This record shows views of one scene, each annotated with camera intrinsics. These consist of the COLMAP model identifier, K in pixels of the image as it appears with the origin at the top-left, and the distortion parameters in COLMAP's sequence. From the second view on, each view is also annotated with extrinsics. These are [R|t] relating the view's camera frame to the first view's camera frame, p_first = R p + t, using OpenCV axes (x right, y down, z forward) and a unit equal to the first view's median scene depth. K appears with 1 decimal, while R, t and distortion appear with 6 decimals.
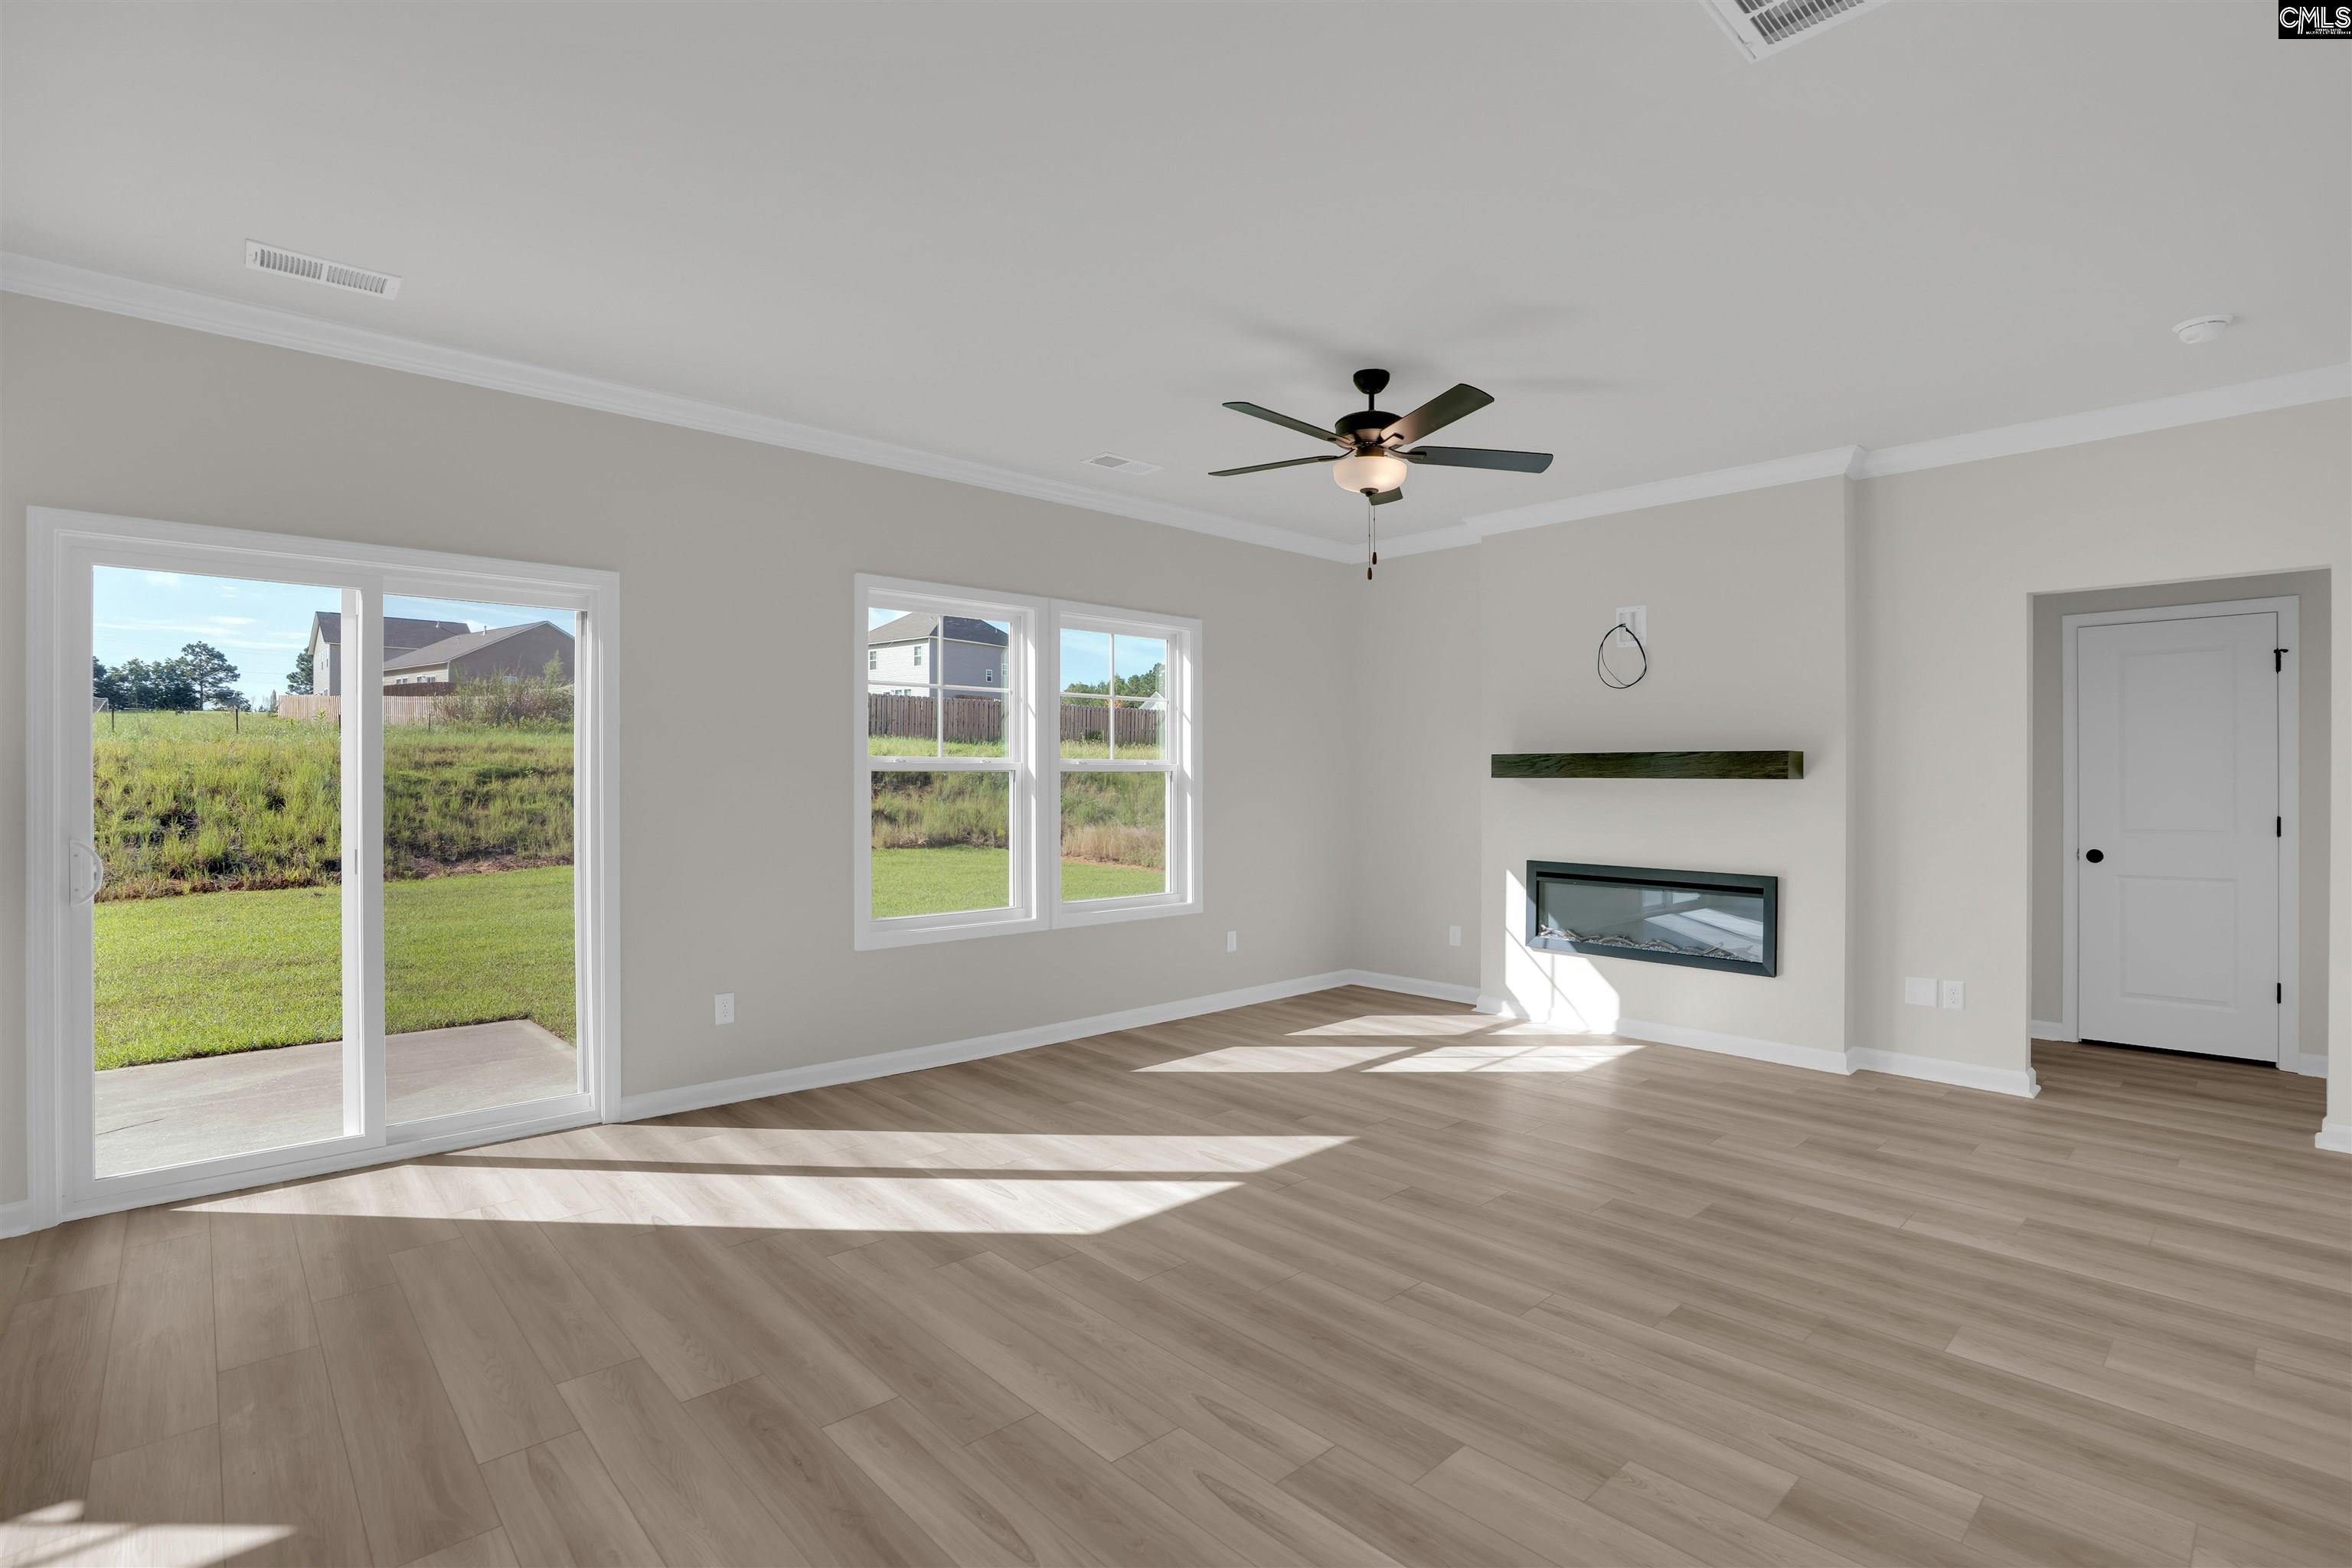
lens RADIAL K [[1111.2, 0, 1292.0], [0, 1111.2, 781.4], [0, 0, 1]] dist [-0.050756, 0.016265]
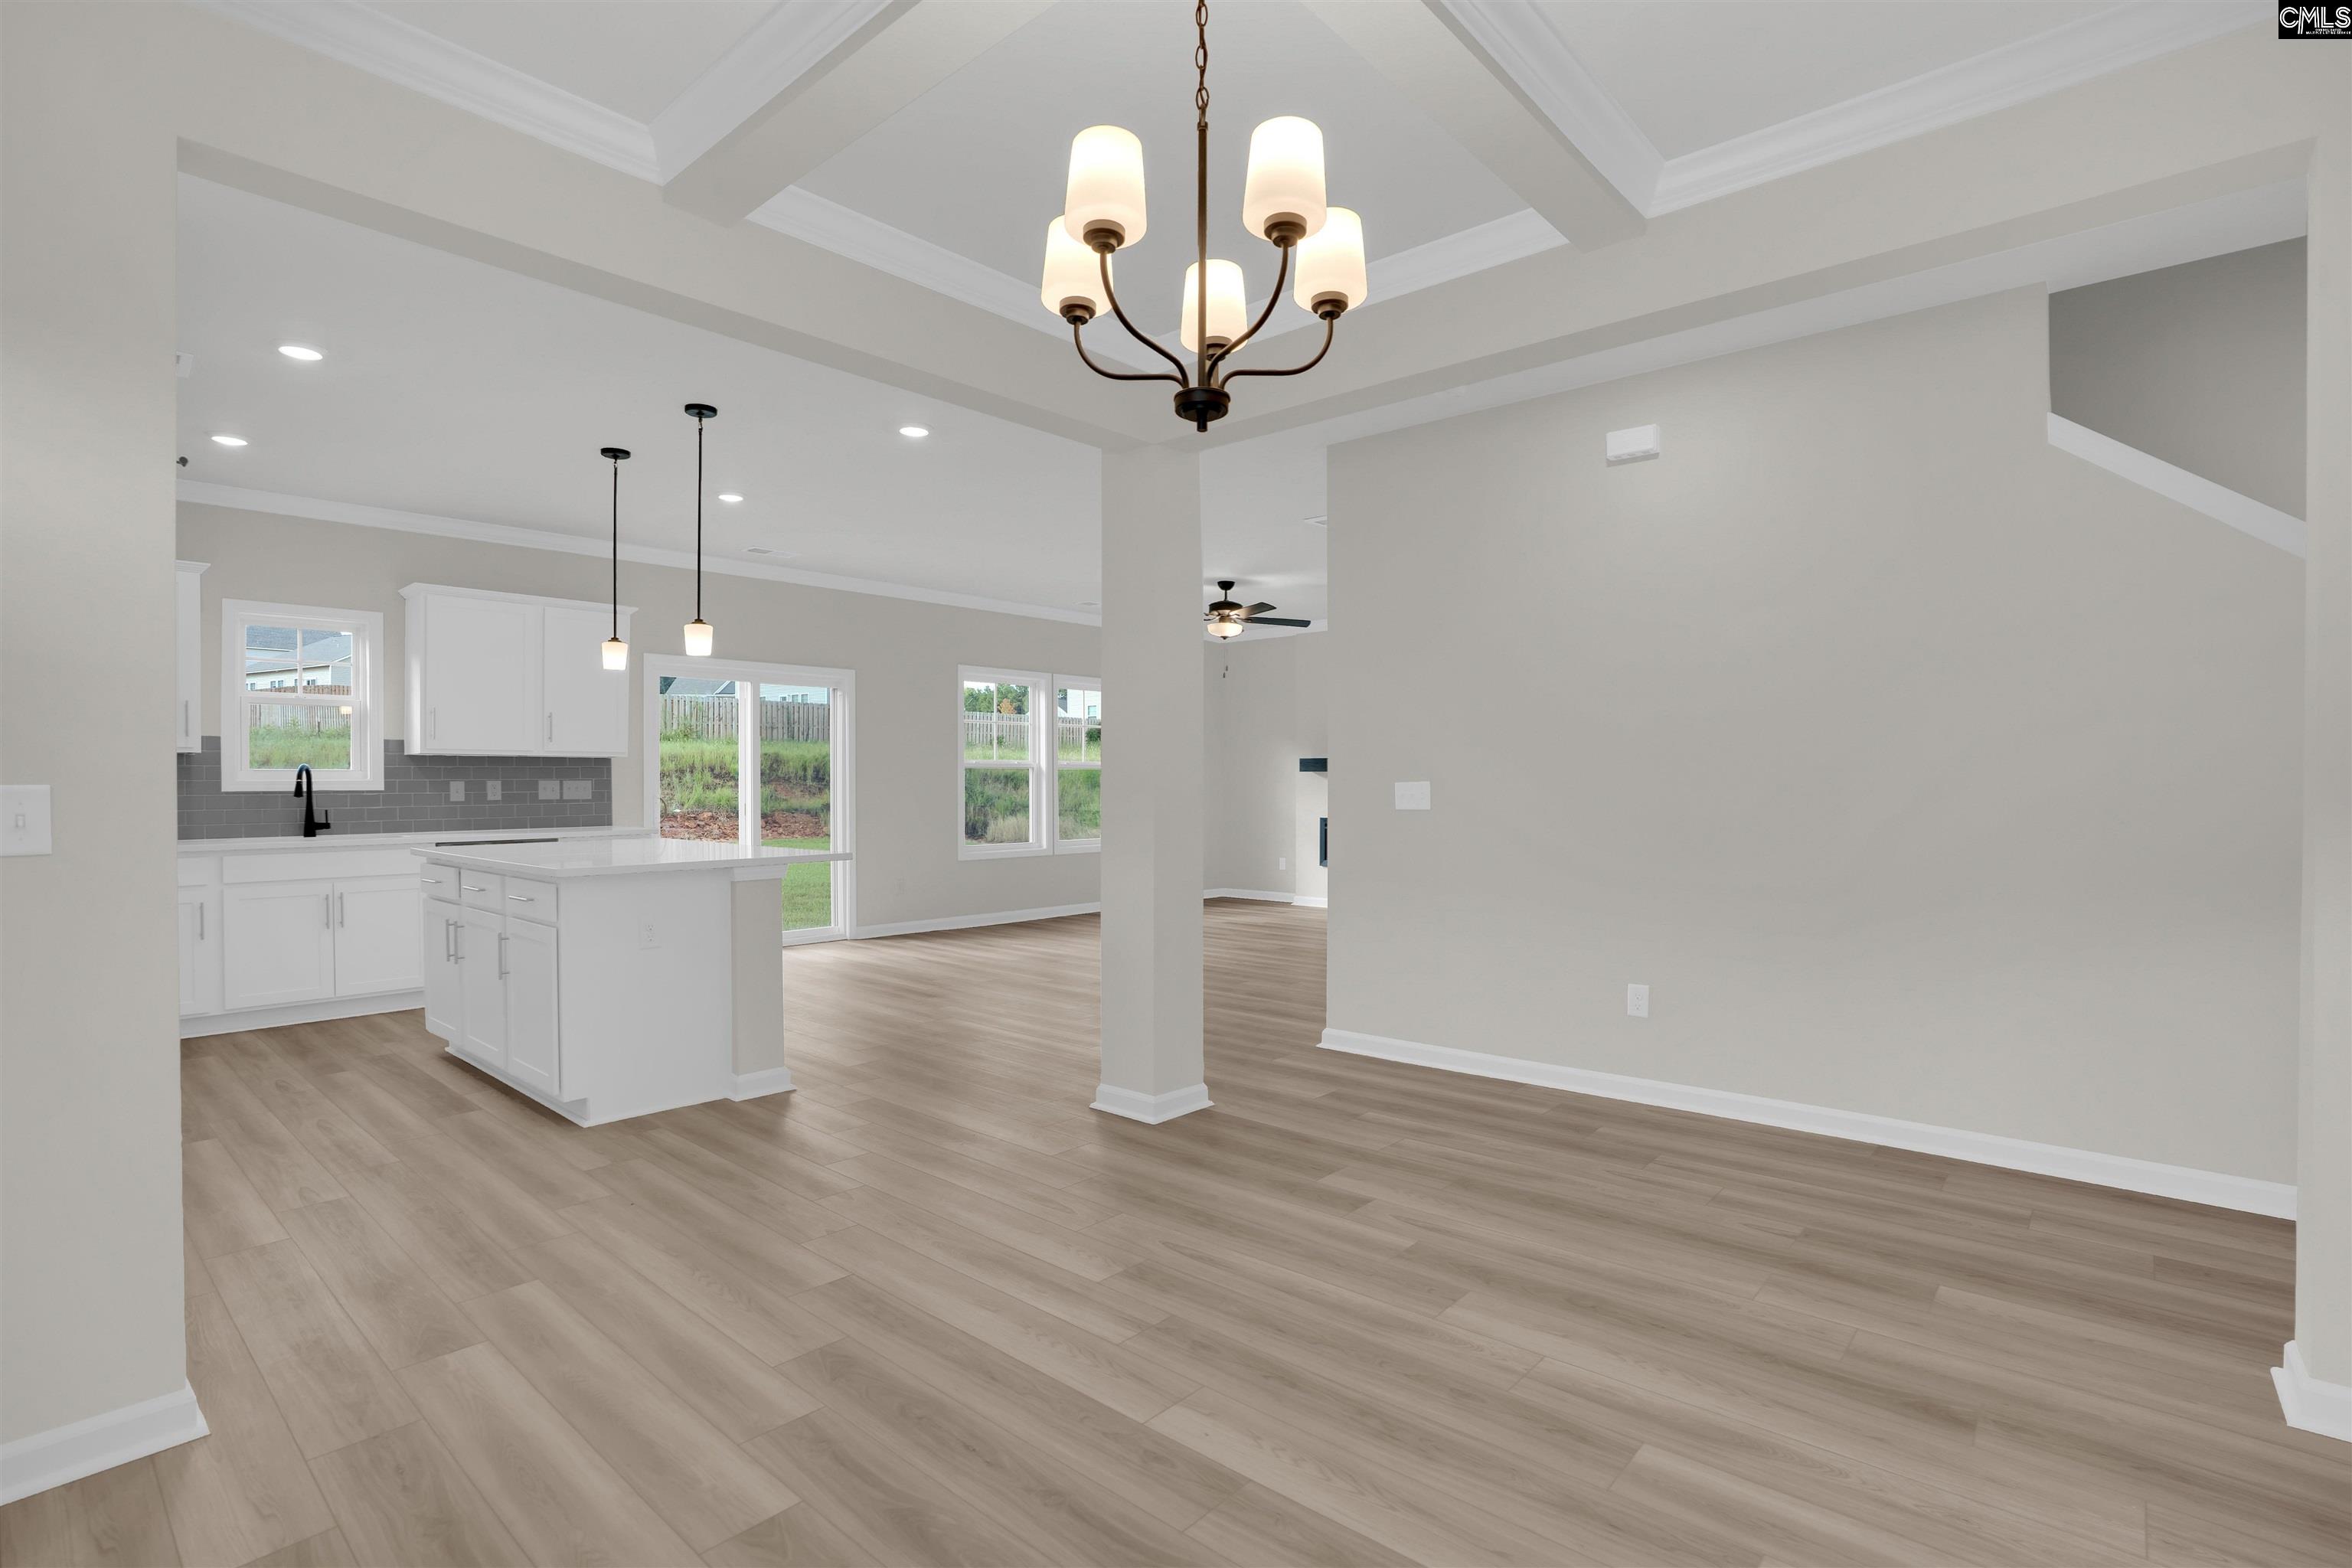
lens RADIAL K [[1111.2, 0, 1292.0], [0, 1111.2, 781.4], [0, 0, 1]] dist [-0.050756, 0.016265]
pose [[0.994786, -0.002988, 0.101942, -0.014878], [0.003146, 0.999994, -0.001387, 0.016858], [-0.101938, 0.001700, 0.994789, -0.857654]]
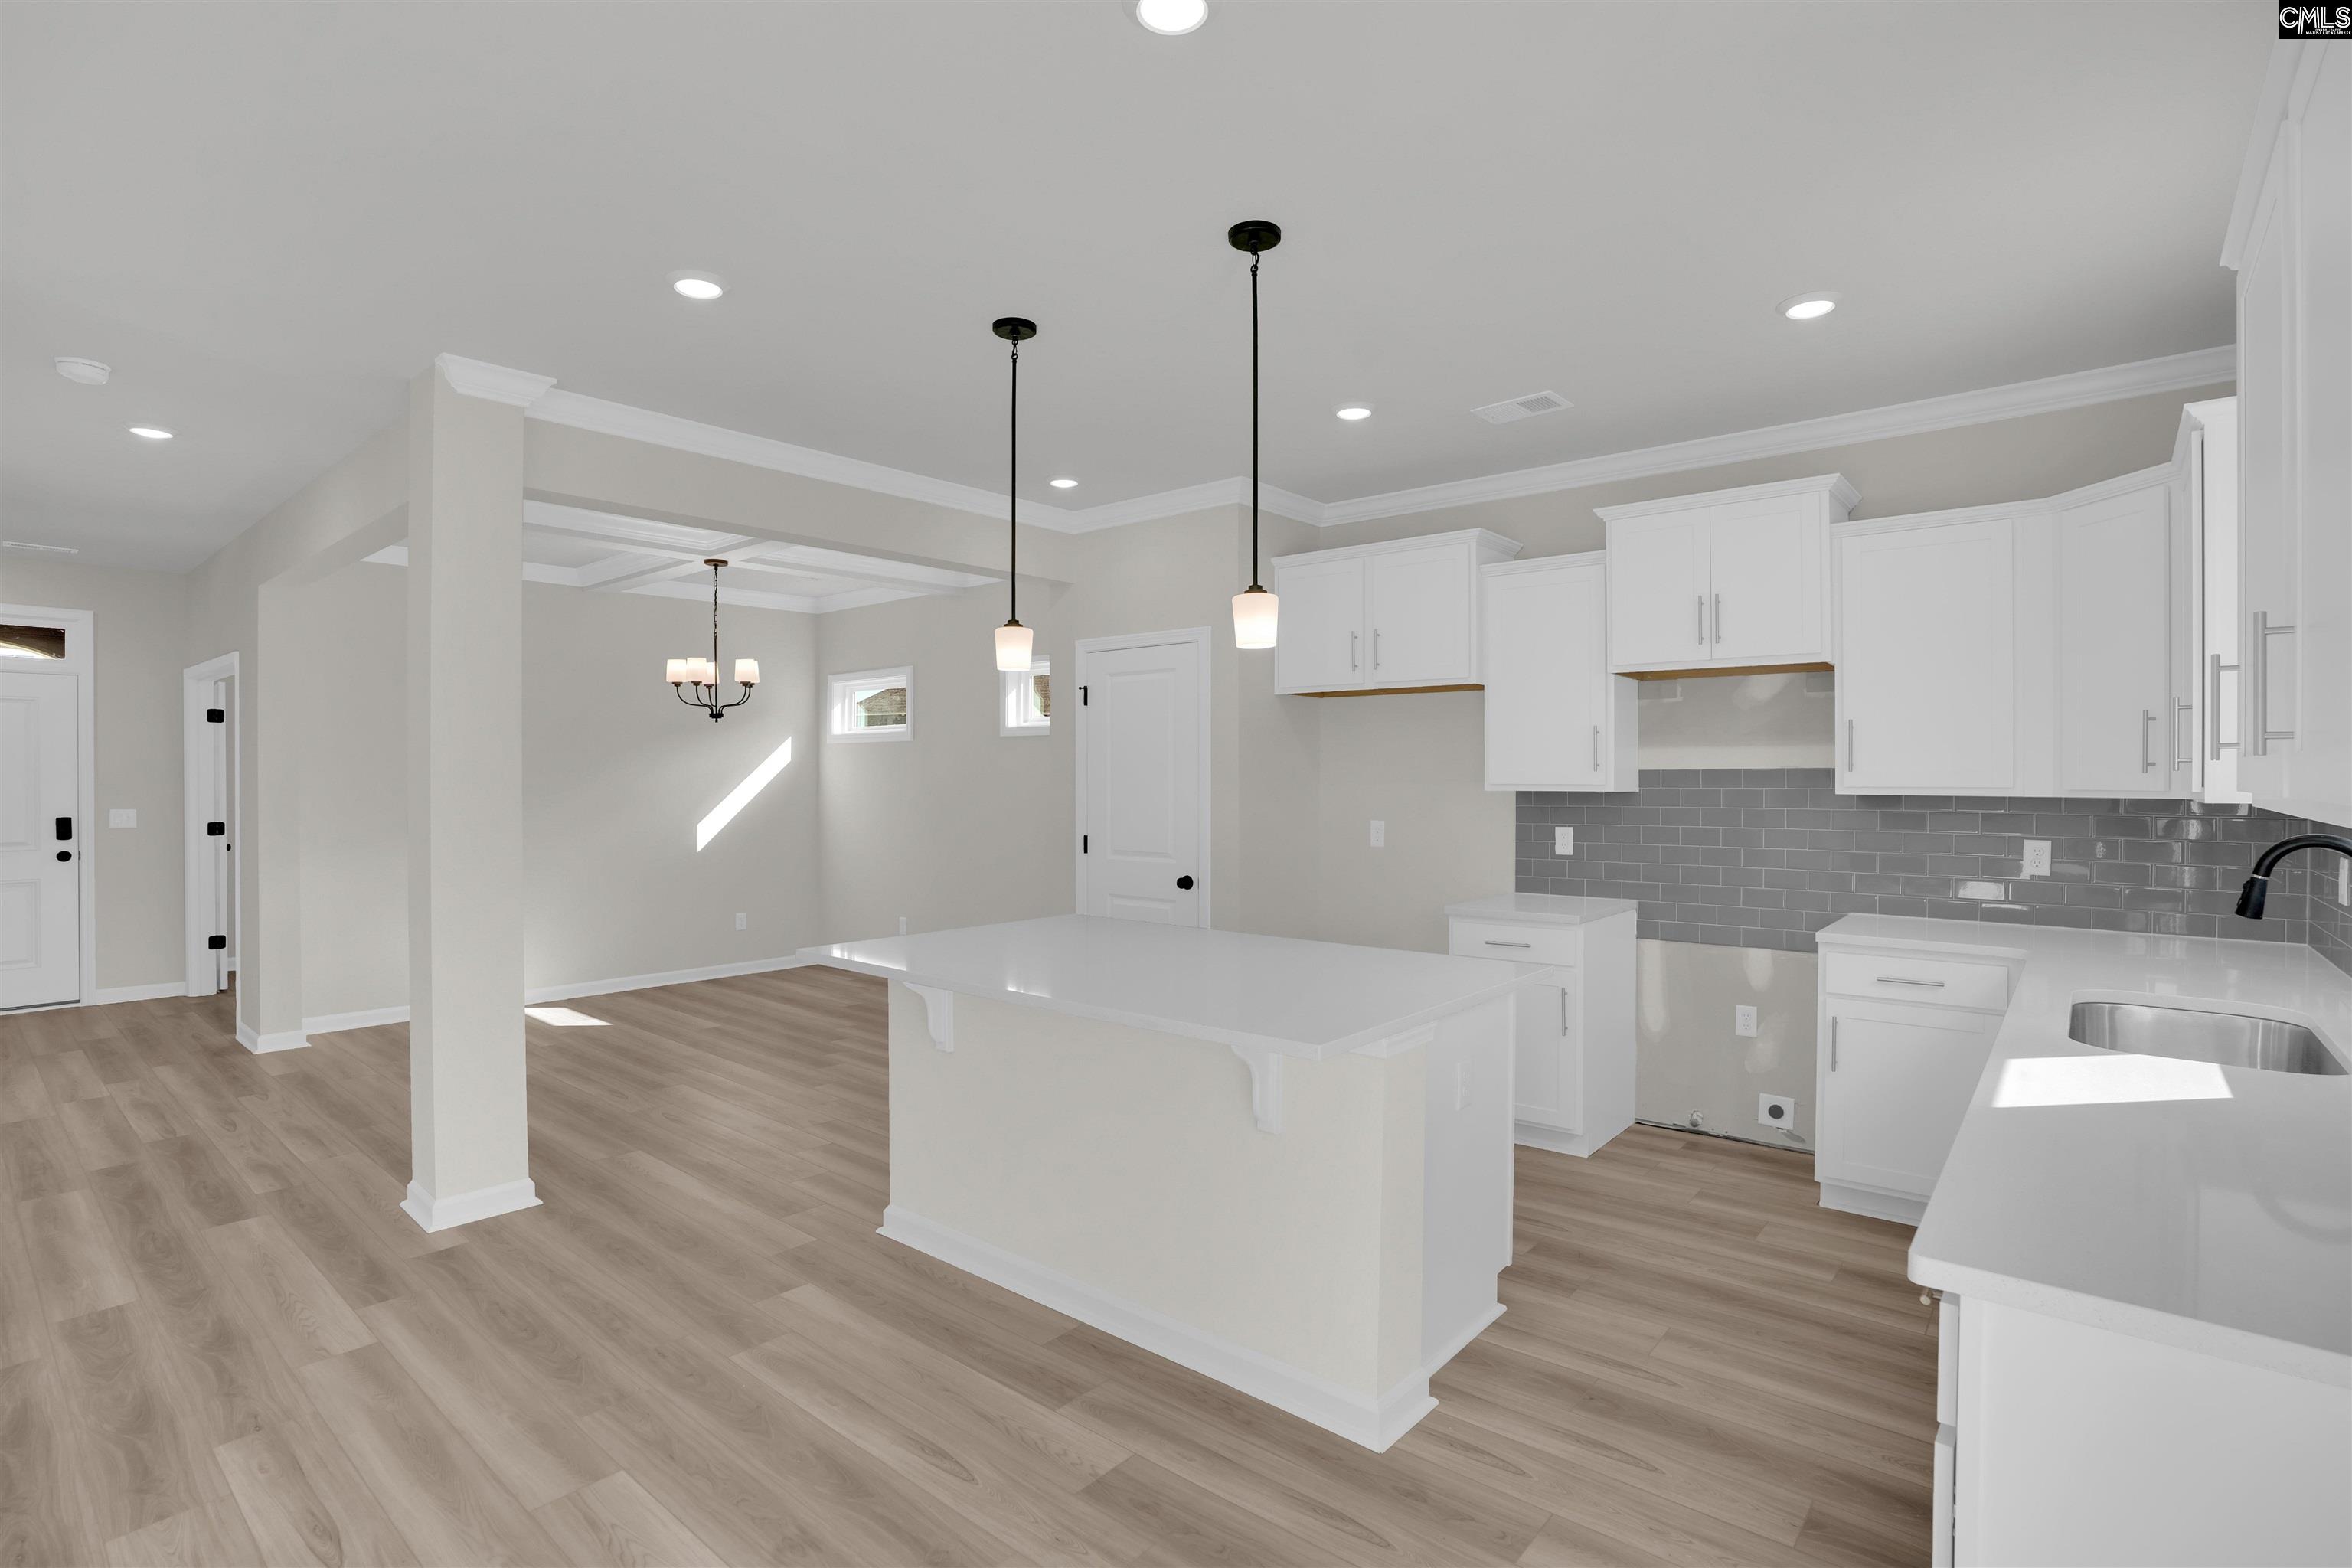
lens RADIAL K [[1111.2, 0, 1292.0], [0, 1111.2, 781.4], [0, 0, 1]] dist [-0.050756, 0.016265]
pose [[-0.992842, 0.001196, -0.119433, -0.468712], [0.000376, 0.999976, 0.006895, -0.028097], [0.119438, 0.006801, -0.992818, 0.663658]]
